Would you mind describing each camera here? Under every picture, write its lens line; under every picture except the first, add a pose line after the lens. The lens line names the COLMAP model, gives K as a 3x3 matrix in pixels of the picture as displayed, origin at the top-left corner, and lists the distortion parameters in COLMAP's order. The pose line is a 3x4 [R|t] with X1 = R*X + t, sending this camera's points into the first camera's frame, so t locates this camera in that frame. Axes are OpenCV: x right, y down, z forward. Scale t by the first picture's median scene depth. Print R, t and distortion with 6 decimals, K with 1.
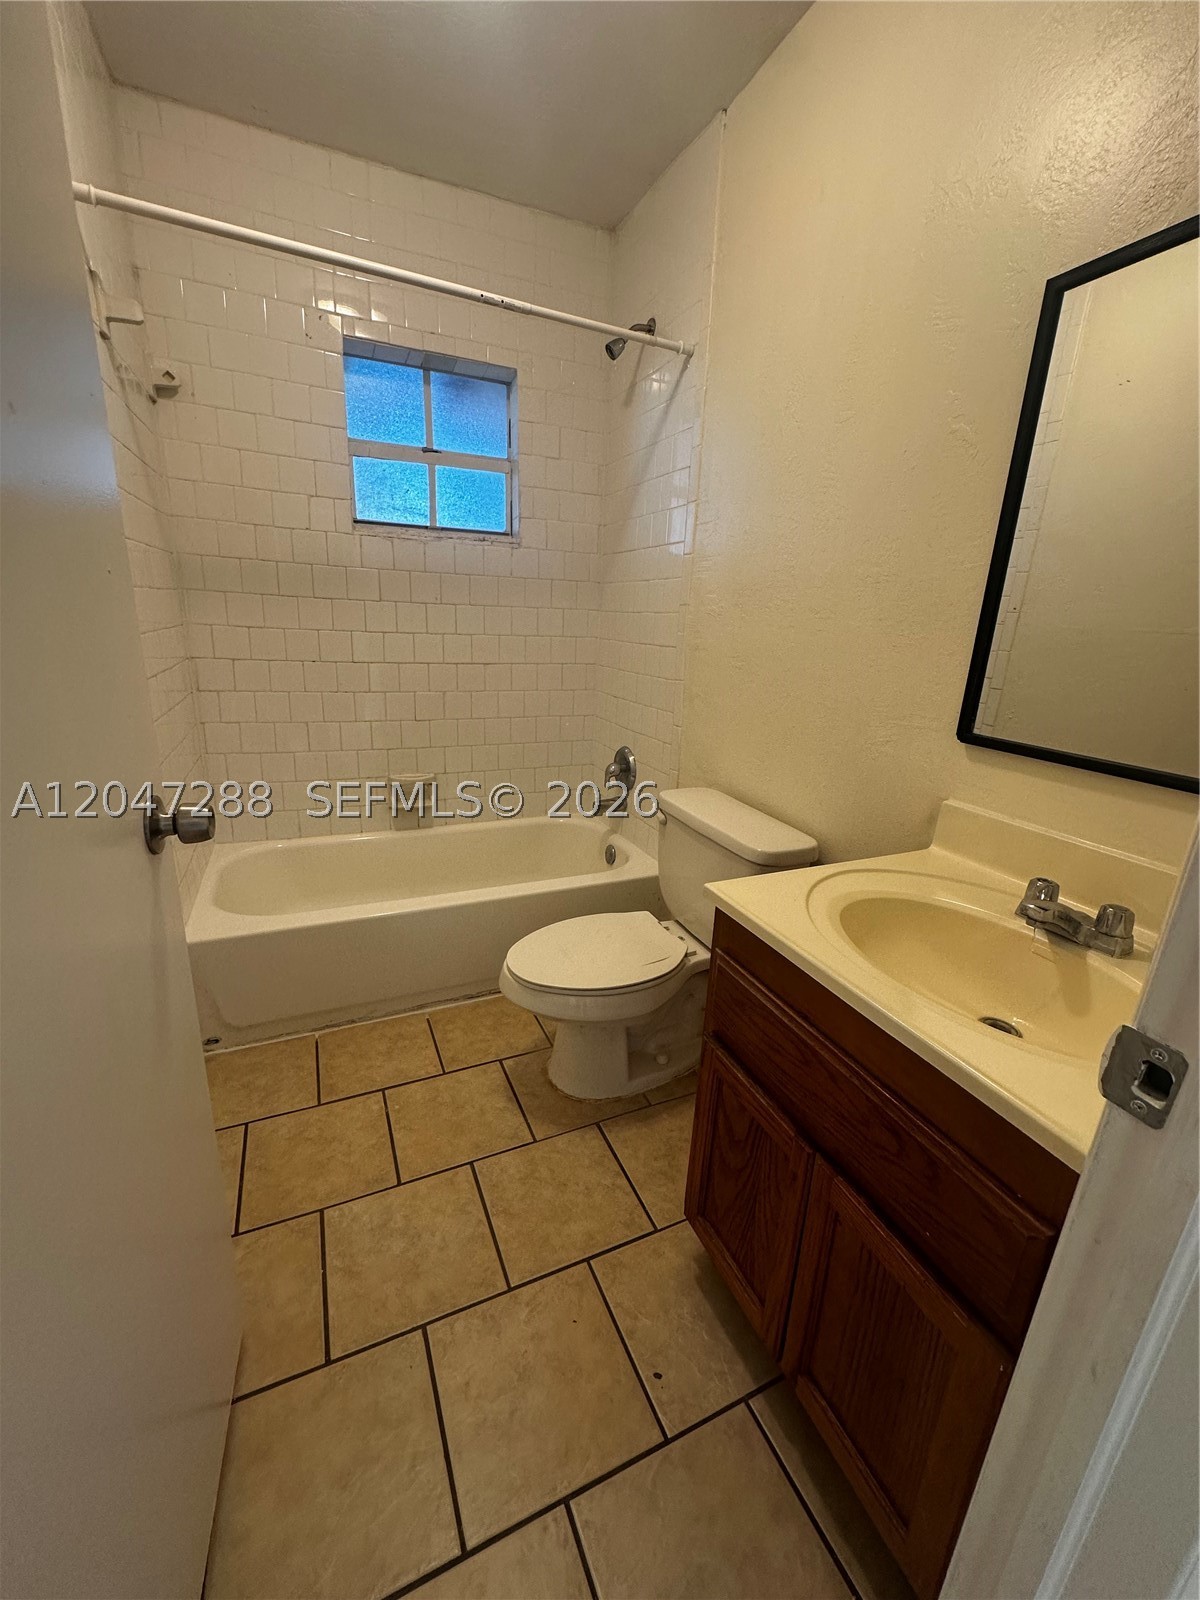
lens RADIAL K [[635.8, 0, 602.7], [0, 635.8, 794.3], [0, 0, 1]] dist [-0.003114, 0.000657]
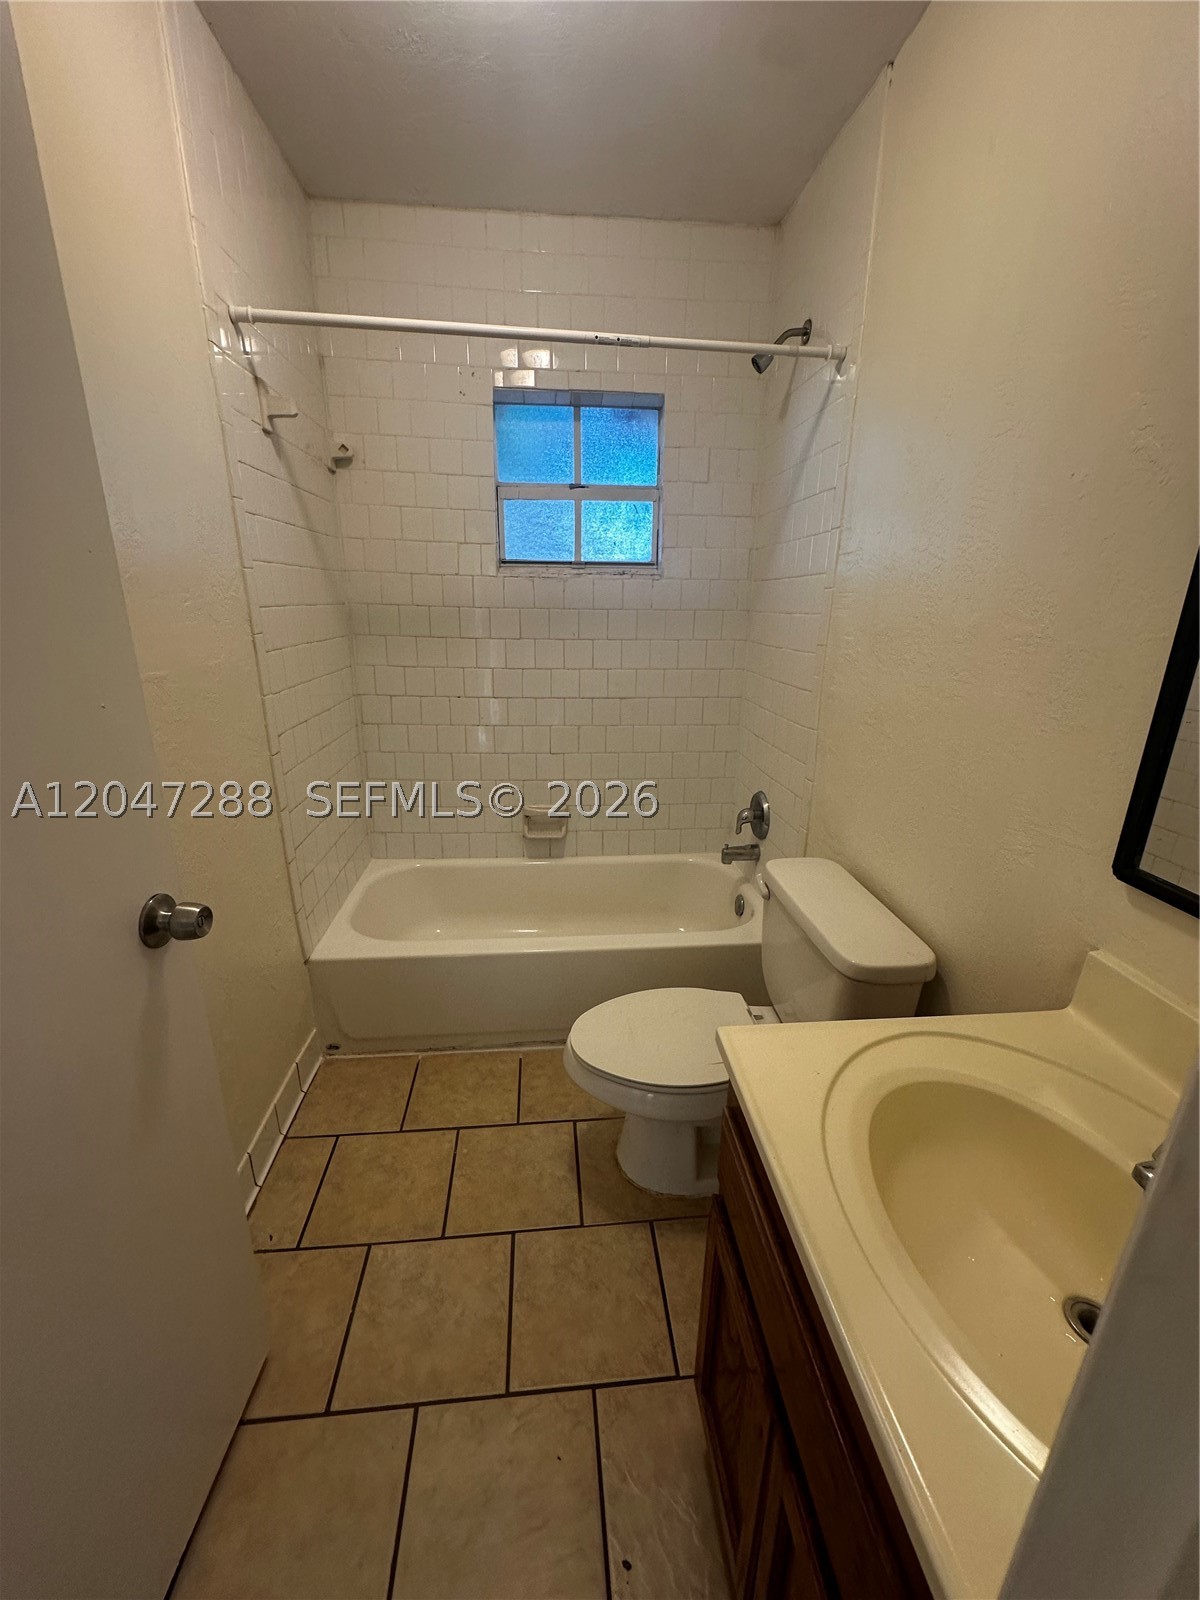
lens RADIAL K [[635.8, 0, 599.1], [0, 635.8, 797.4], [0, 0, 1]] dist [-0.003114, 0.000657]
pose [[0.946195, 0.066996, -0.316587, 0.166996], [-0.064106, 0.997752, 0.019549, -0.110983], [0.317185, 0.001798, 0.948362, 0.092155]]
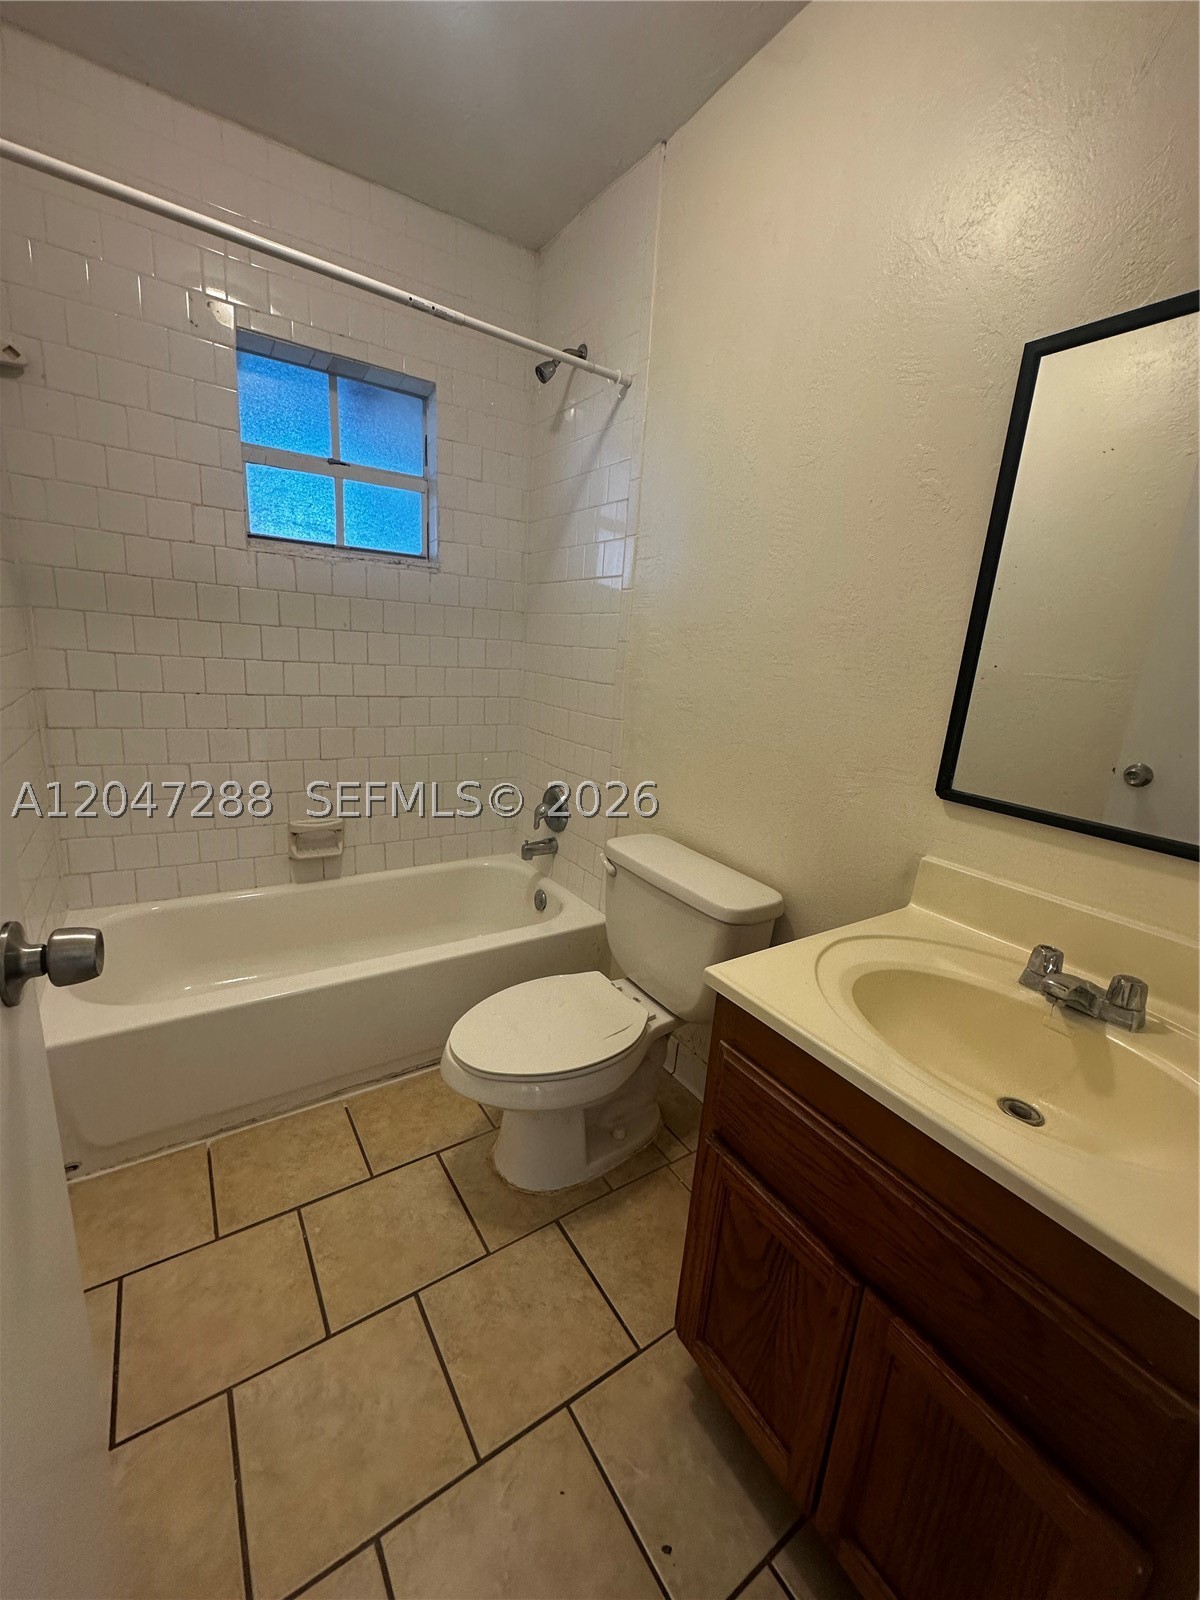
lens RADIAL K [[635.8, 0, 603.7], [0, 635.8, 796.1], [0, 0, 1]] dist [-0.003114, 0.000657]
pose [[0.986029, -0.014051, 0.165981, -0.080646], [0.019035, 0.999413, -0.028480, -0.049886], [-0.165483, 0.031241, 0.985718, 0.089375]]
